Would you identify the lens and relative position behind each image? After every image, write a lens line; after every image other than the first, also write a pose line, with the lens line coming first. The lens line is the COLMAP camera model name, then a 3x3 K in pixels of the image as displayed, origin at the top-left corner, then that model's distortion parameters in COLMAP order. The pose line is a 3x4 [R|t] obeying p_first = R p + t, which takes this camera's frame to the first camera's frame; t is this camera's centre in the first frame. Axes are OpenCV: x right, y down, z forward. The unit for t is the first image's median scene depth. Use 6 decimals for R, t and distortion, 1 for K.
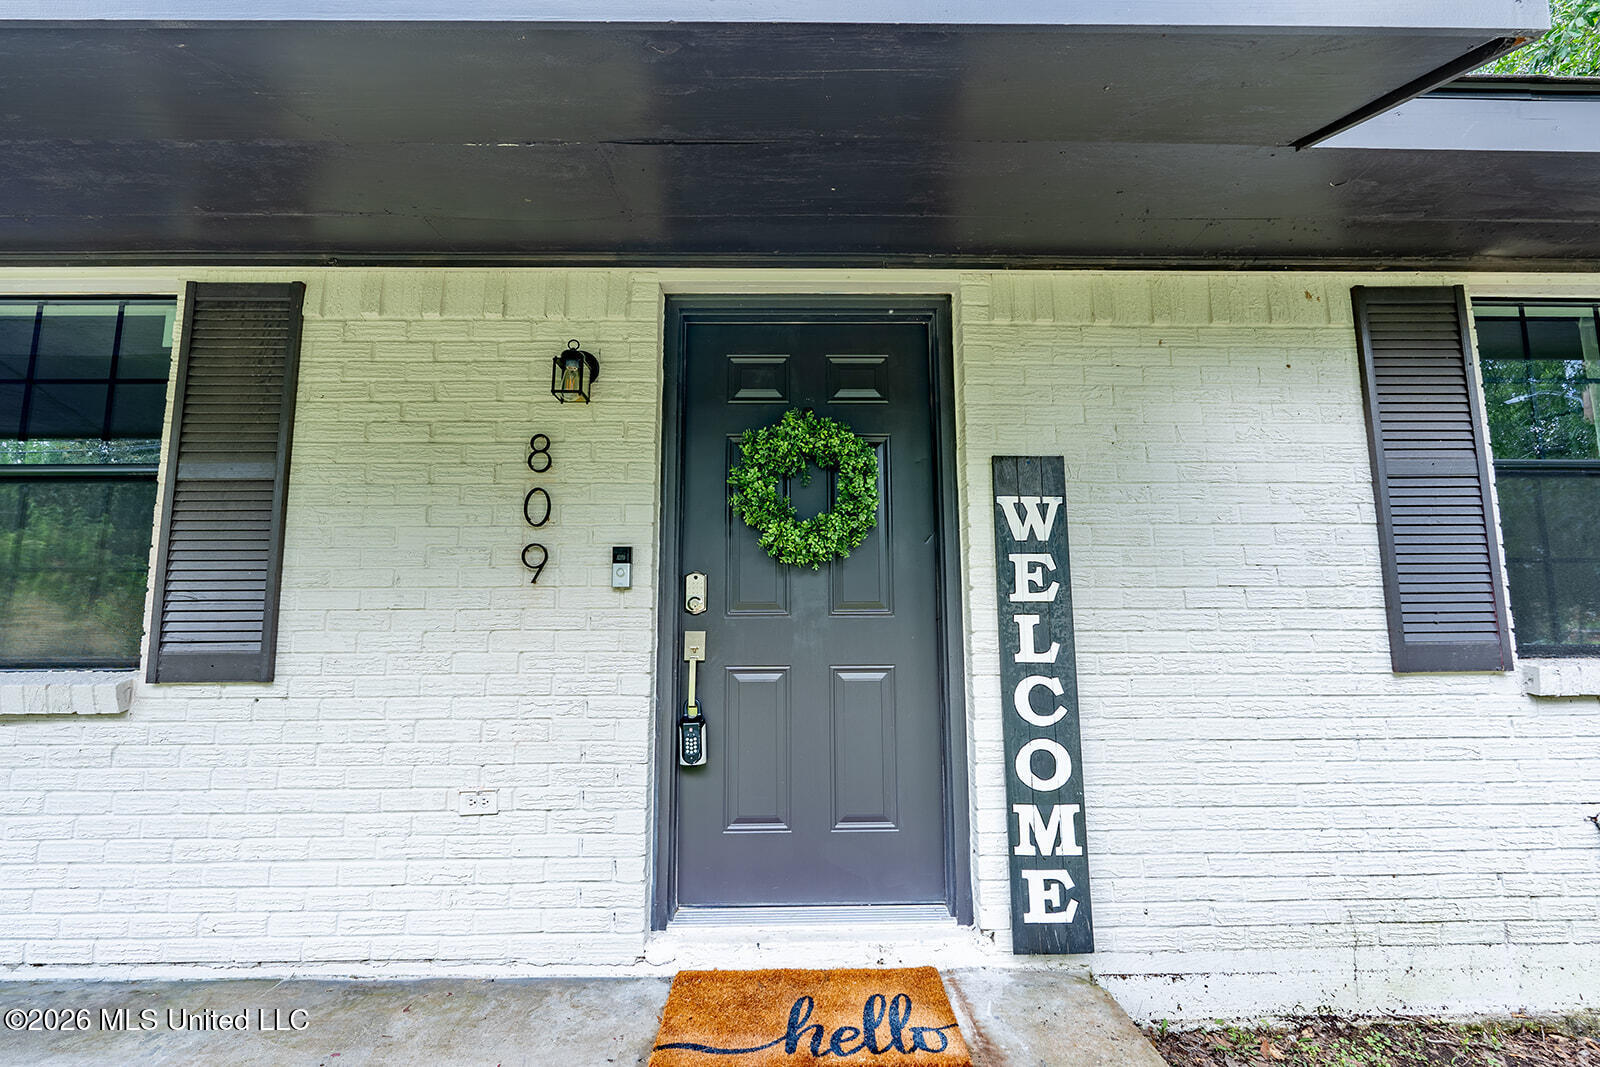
lens RADIAL K [[699.0, 0, 804.9], [0, 699.0, 534.7], [0, 0, 1]] dist [-0.002815, -0.000076]
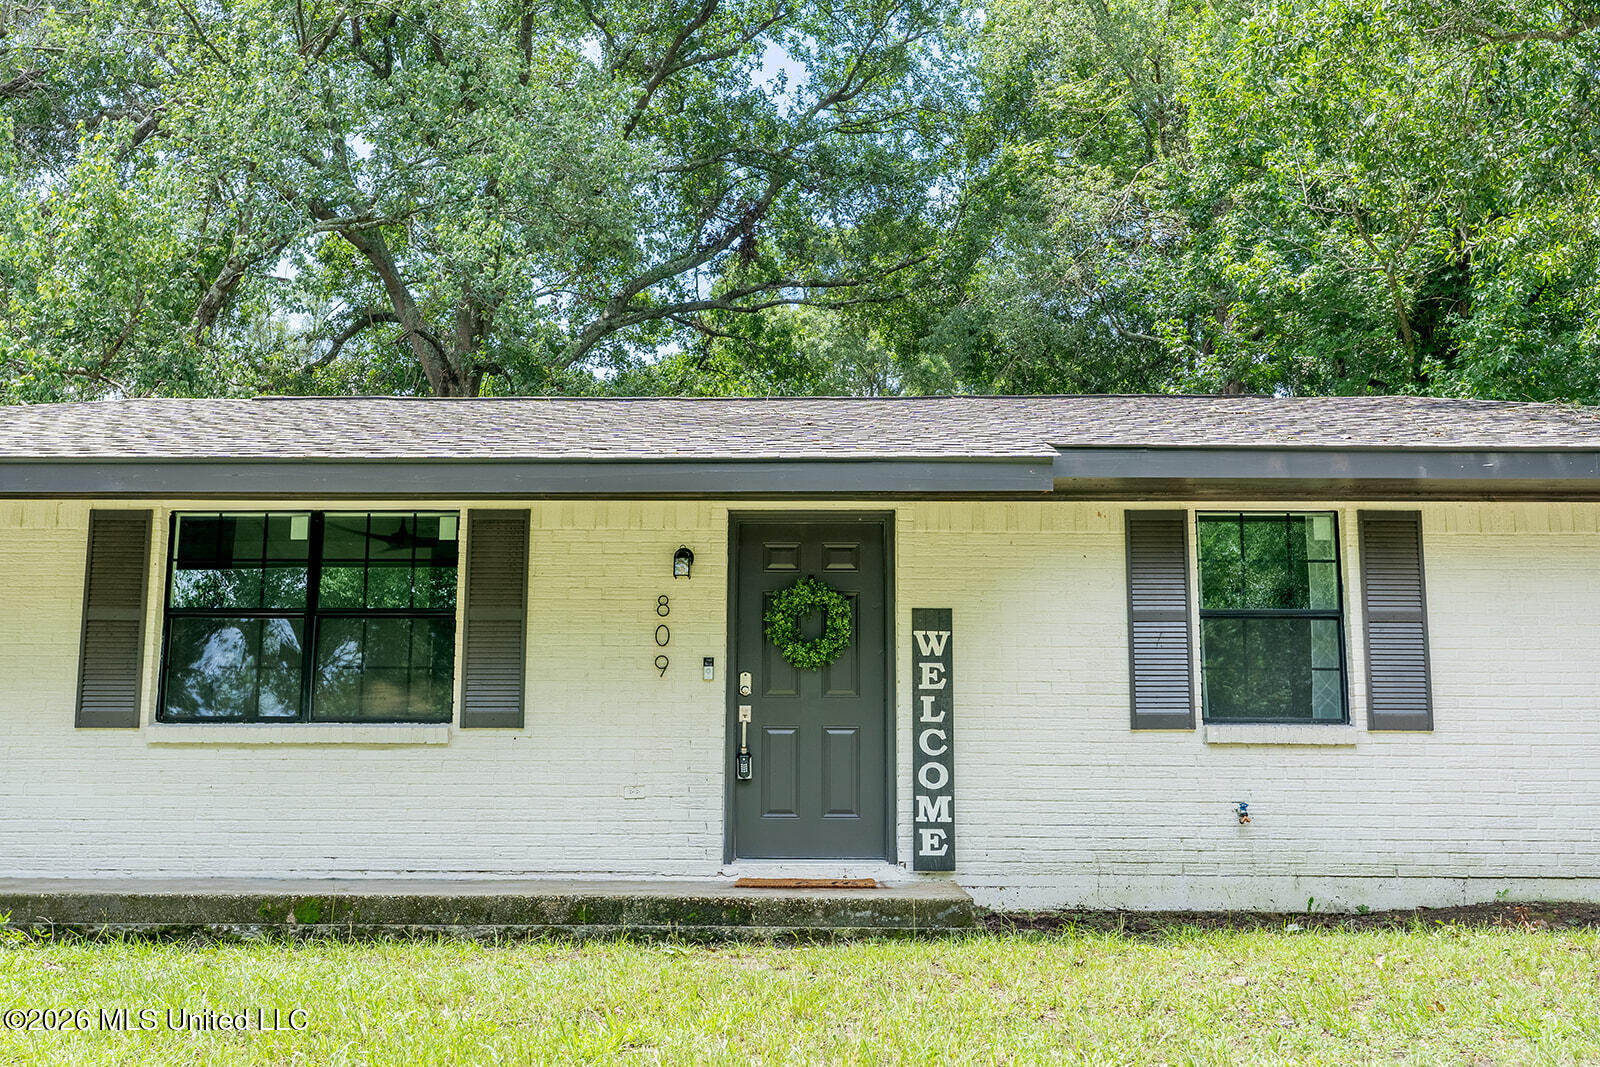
lens RADIAL K [[1633.5, 0, 800.0], [0, 1633.5, 533.5], [0, 0, 1]] dist [0.004420, -0.002900]
pose [[0.999494, 0.004784, -0.031458, 0.115294], [-0.006012, 0.999219, -0.039057, -0.143807], [0.031246, 0.039227, 0.998742, -3.337082]]
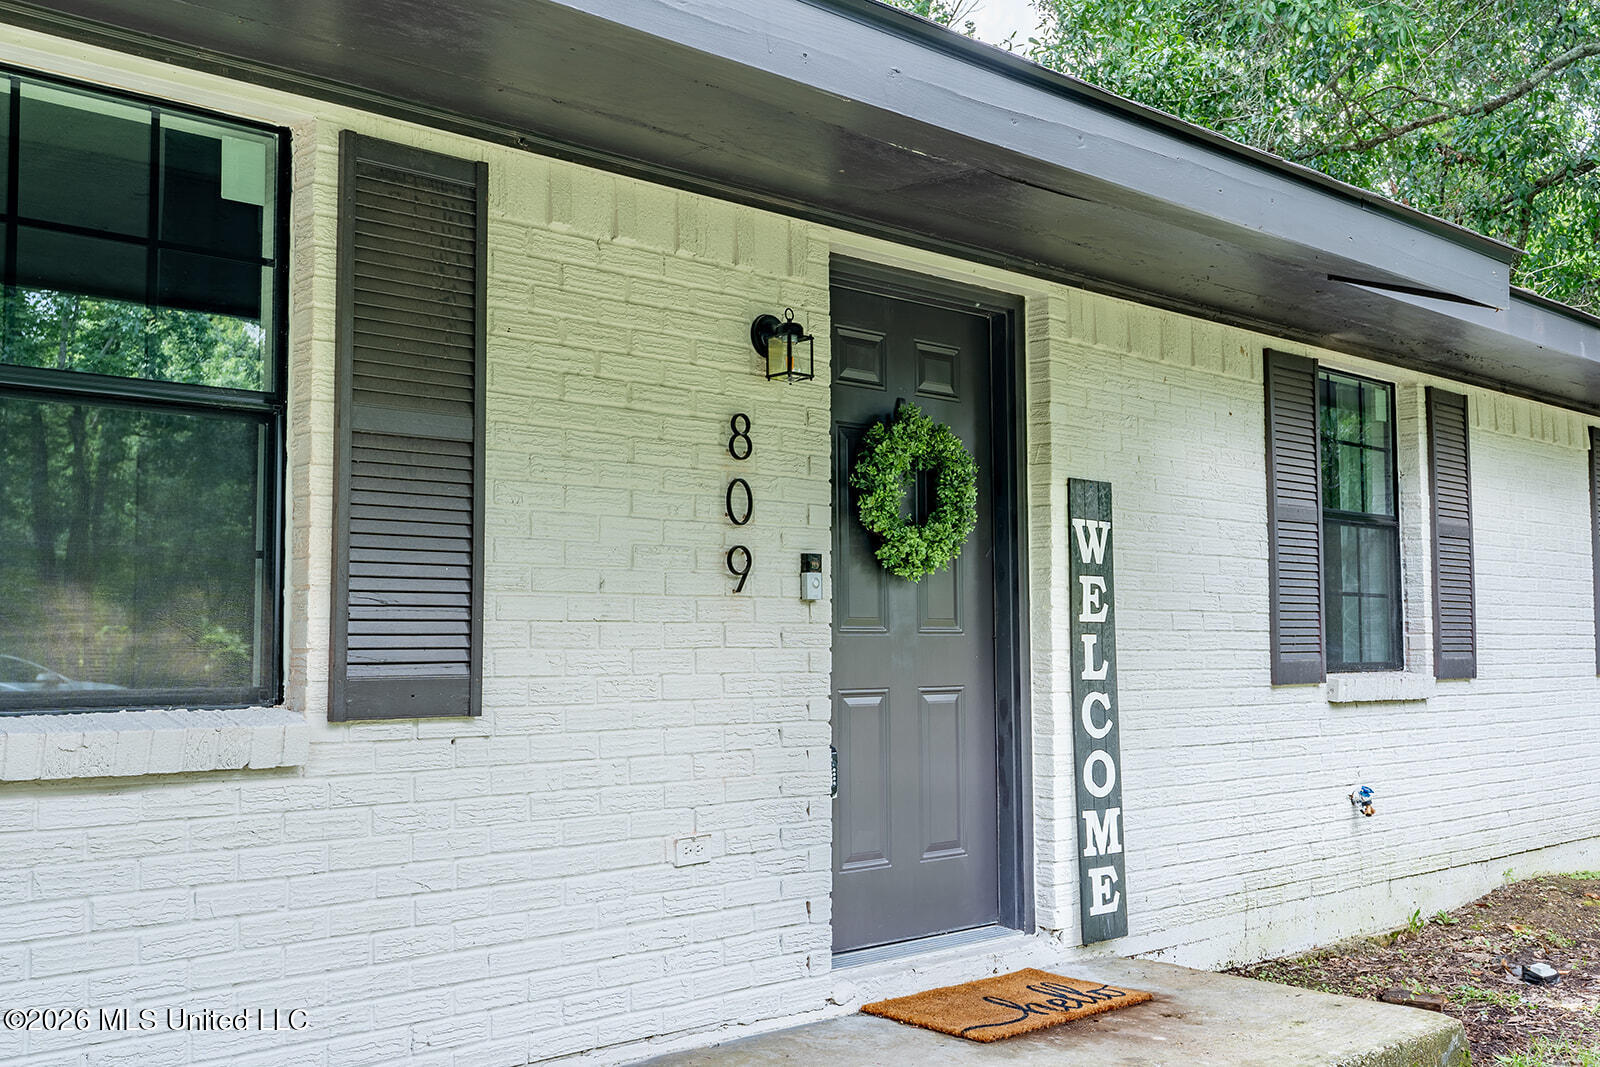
lens RADIAL K [[1633.5, 0, 800.0], [0, 1633.5, 533.5], [0, 0, 1]] dist [0.004420, -0.002900]
pose [[0.733745, 0.050143, 0.677572, -1.671394], [-0.084698, 0.996244, 0.017993, -0.043350], [-0.674125, -0.070591, 0.735236, -0.496320]]
